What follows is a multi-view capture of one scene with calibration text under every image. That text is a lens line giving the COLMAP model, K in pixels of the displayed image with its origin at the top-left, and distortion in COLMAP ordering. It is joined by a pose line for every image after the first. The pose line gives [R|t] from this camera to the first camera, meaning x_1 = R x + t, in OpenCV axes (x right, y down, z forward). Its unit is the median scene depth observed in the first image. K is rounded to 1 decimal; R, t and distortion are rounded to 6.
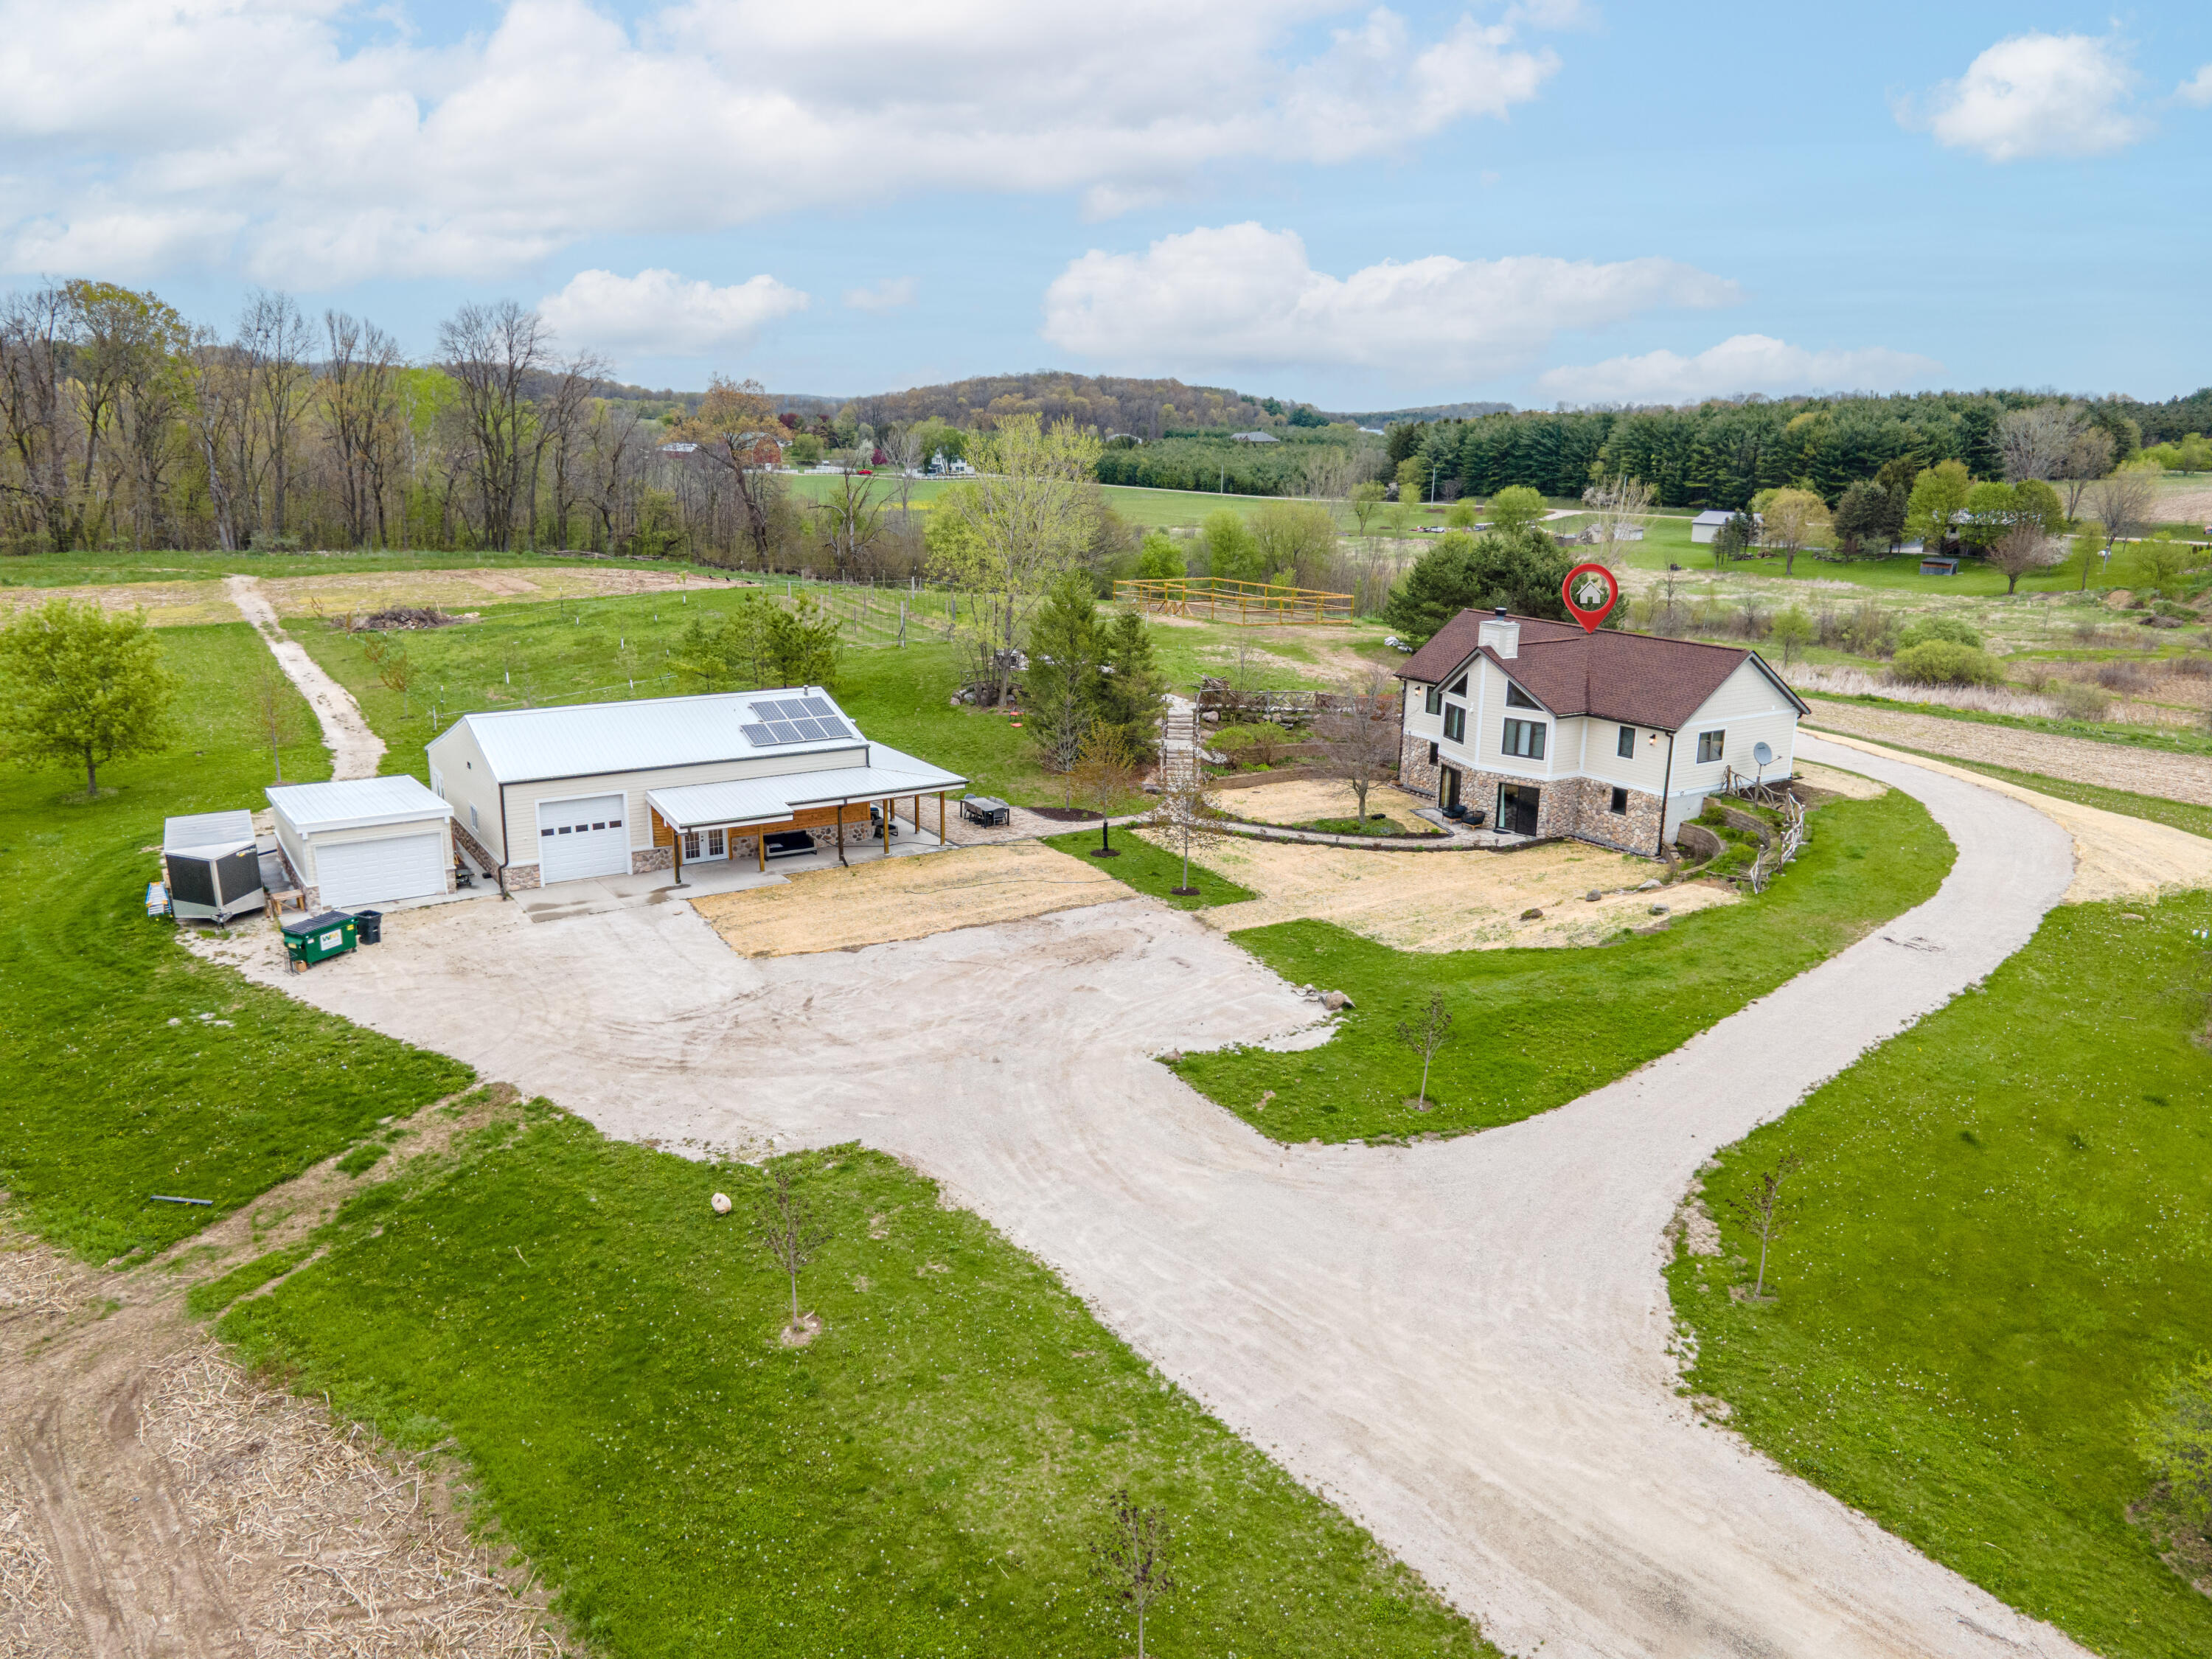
lens RADIAL K [[1555.7, 0, 1106.0], [0, 1555.7, 829.5], [0, 0, 1]] dist [0.024333, 0.004634]
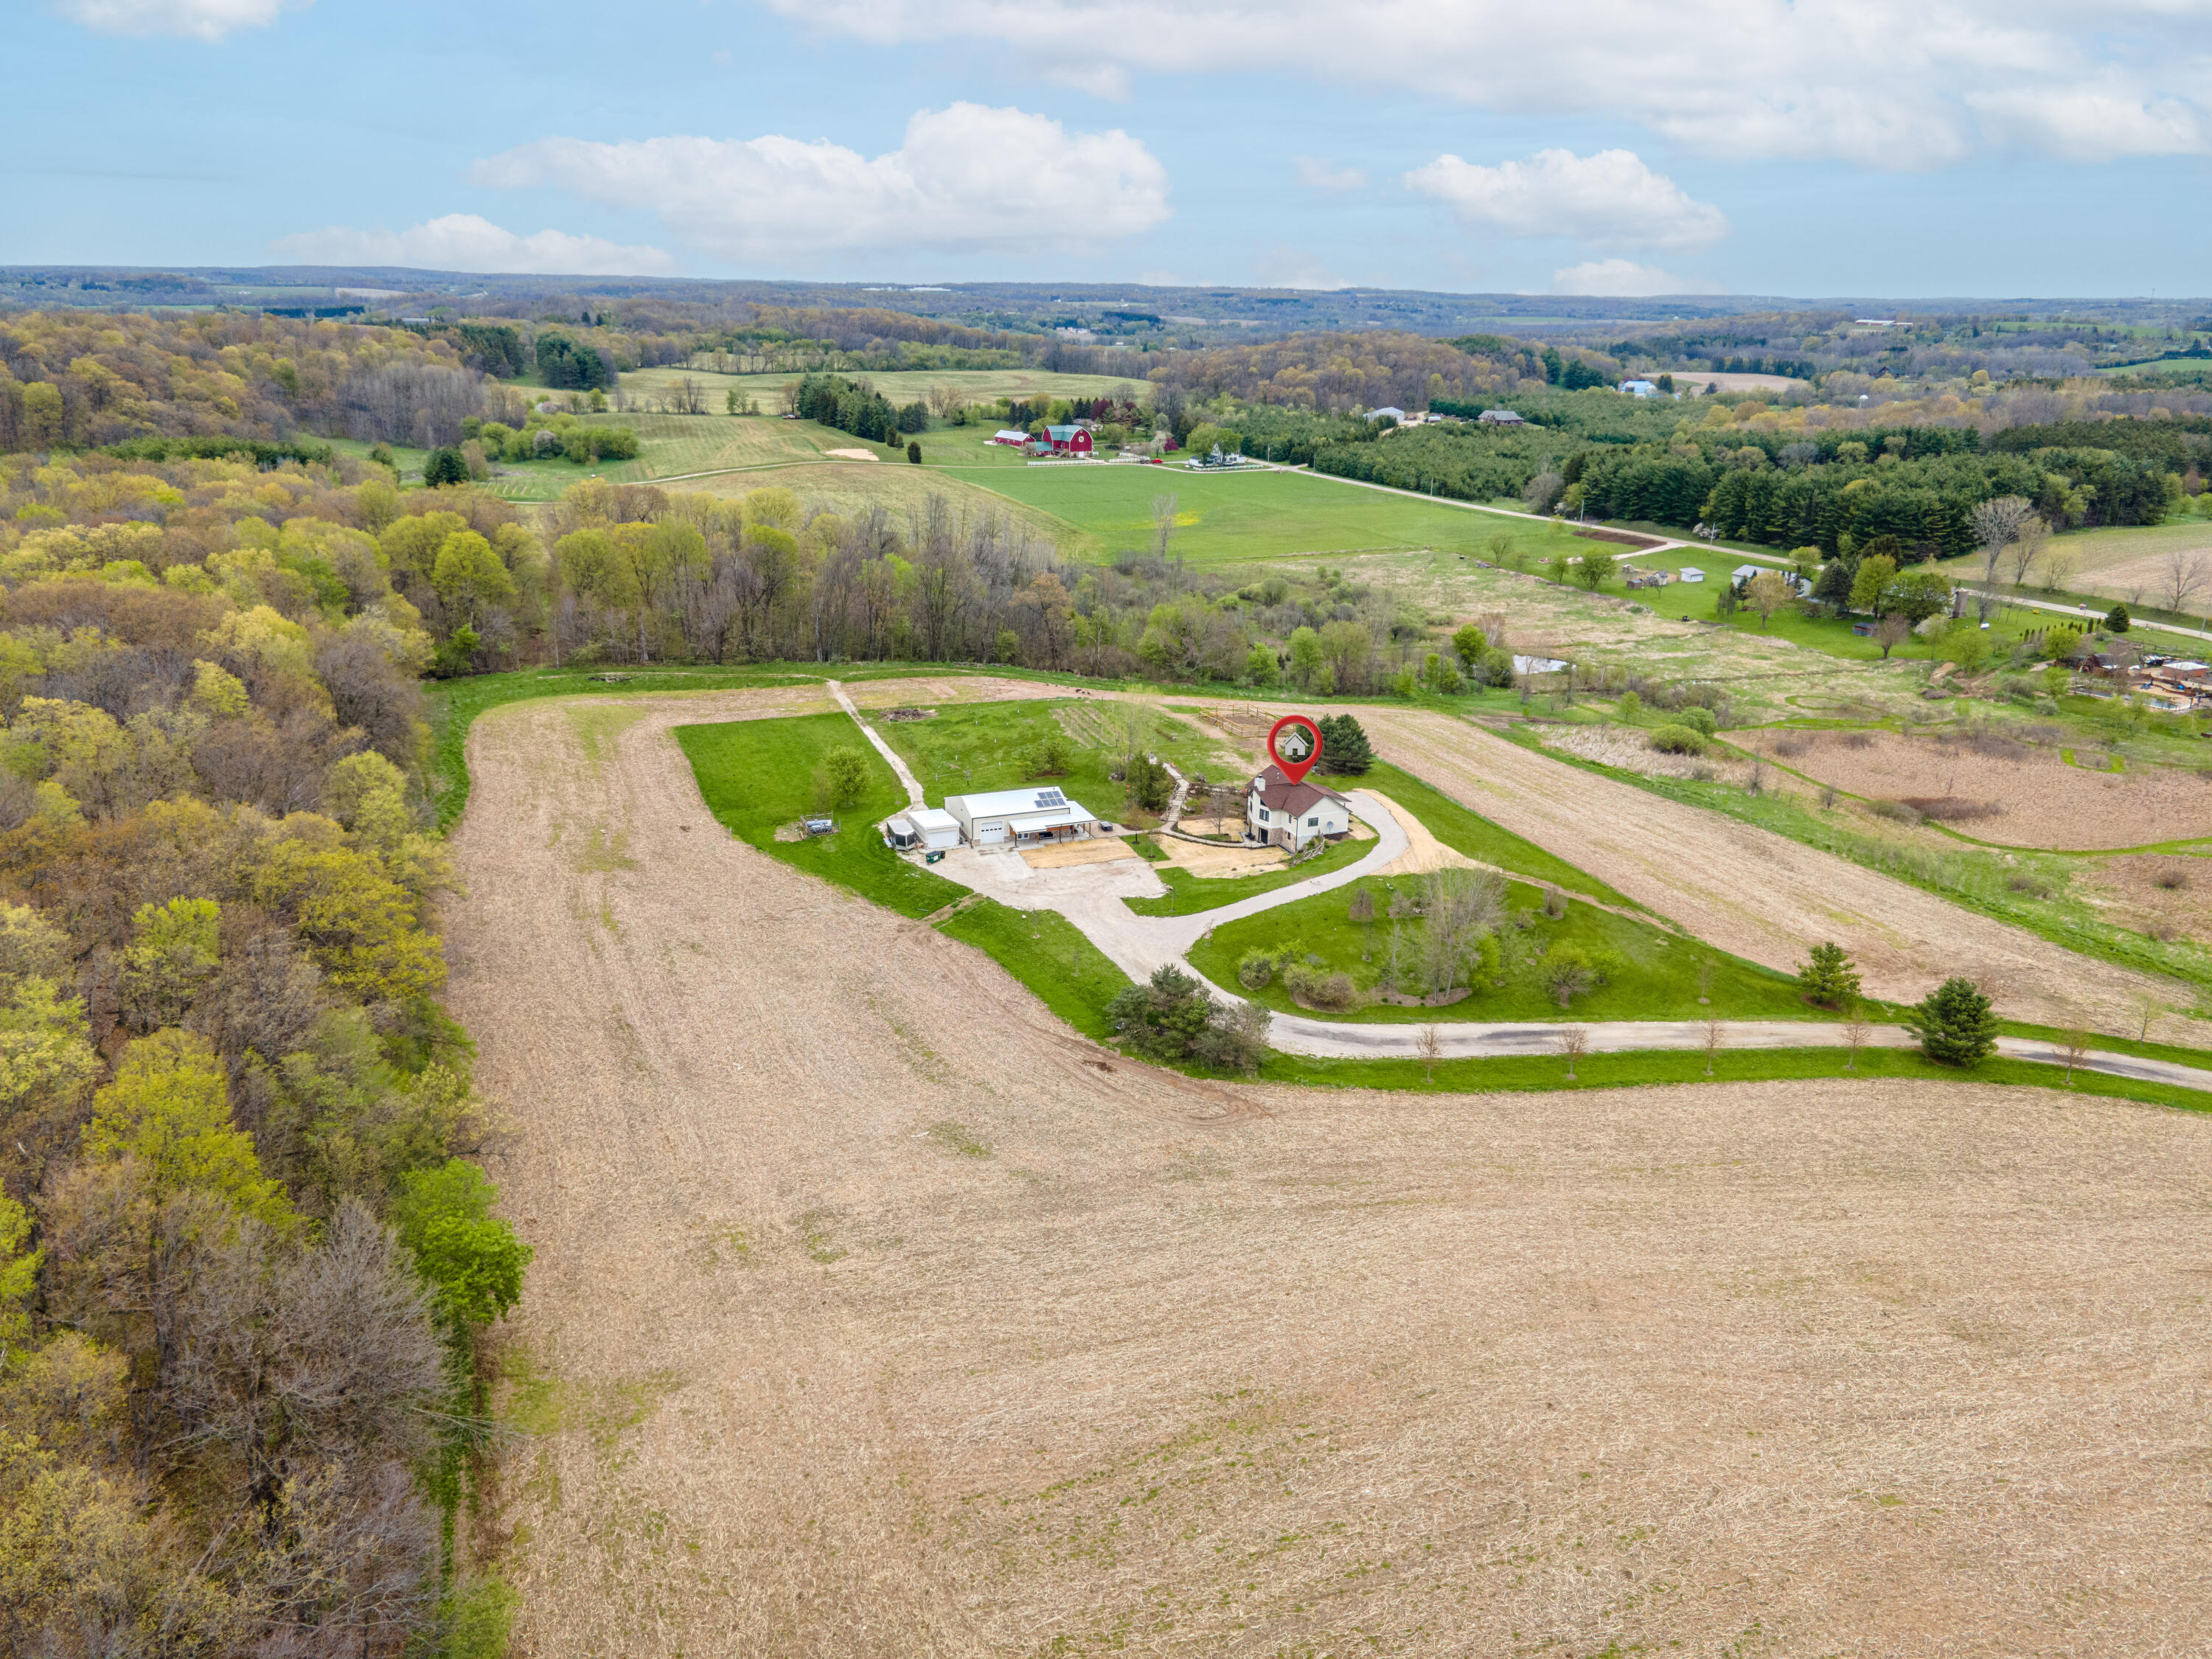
lens RADIAL K [[1555.7, 0, 1106.0], [0, 1555.7, 829.5], [0, 0, 1]] dist [0.024333, 0.004634]
pose [[0.979691, 0.057511, -0.192090, 0.594876], [-0.043968, 0.996286, 0.074040, -0.265848], [0.195635, -0.064091, 0.978580, -2.378691]]
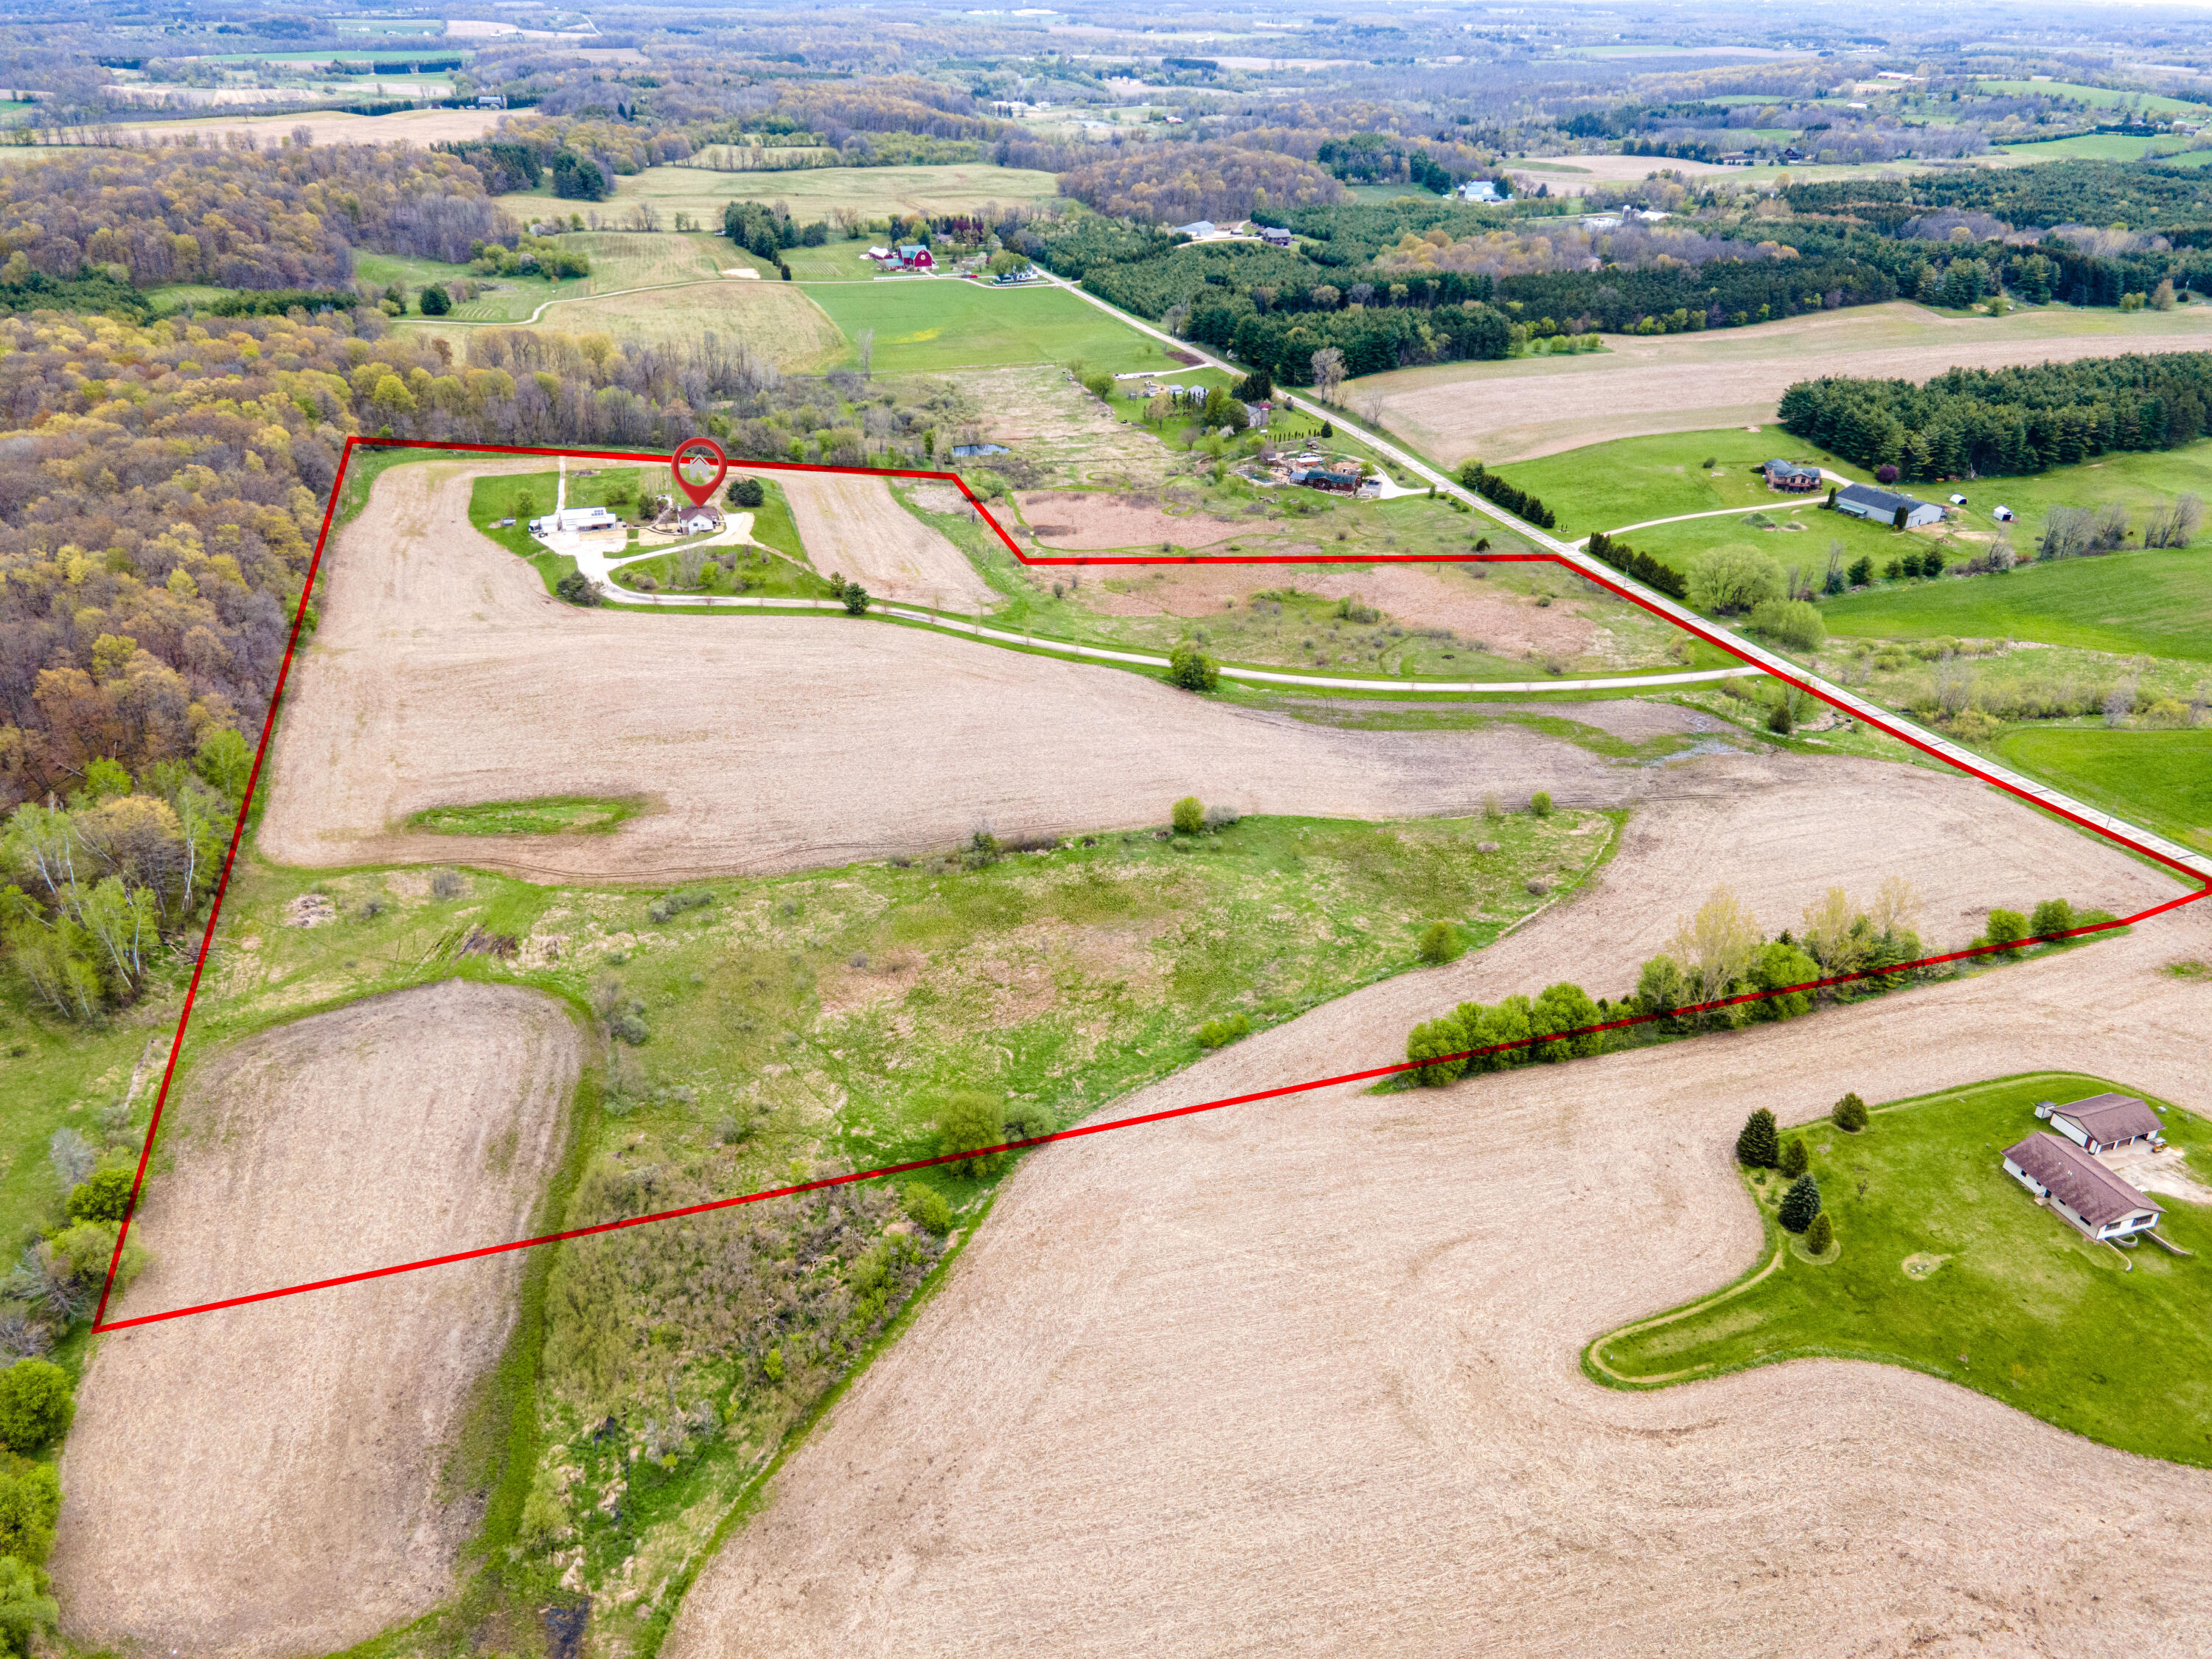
lens RADIAL K [[1555.7, 0, 1106.0], [0, 1555.7, 829.5], [0, 0, 1]] dist [0.024333, 0.004634]
pose [[0.957597, 0.123678, -0.260214, 4.795166], [-0.061085, 0.969797, 0.236142, -0.566063], [0.281561, -0.210233, 0.936229, -6.415904]]
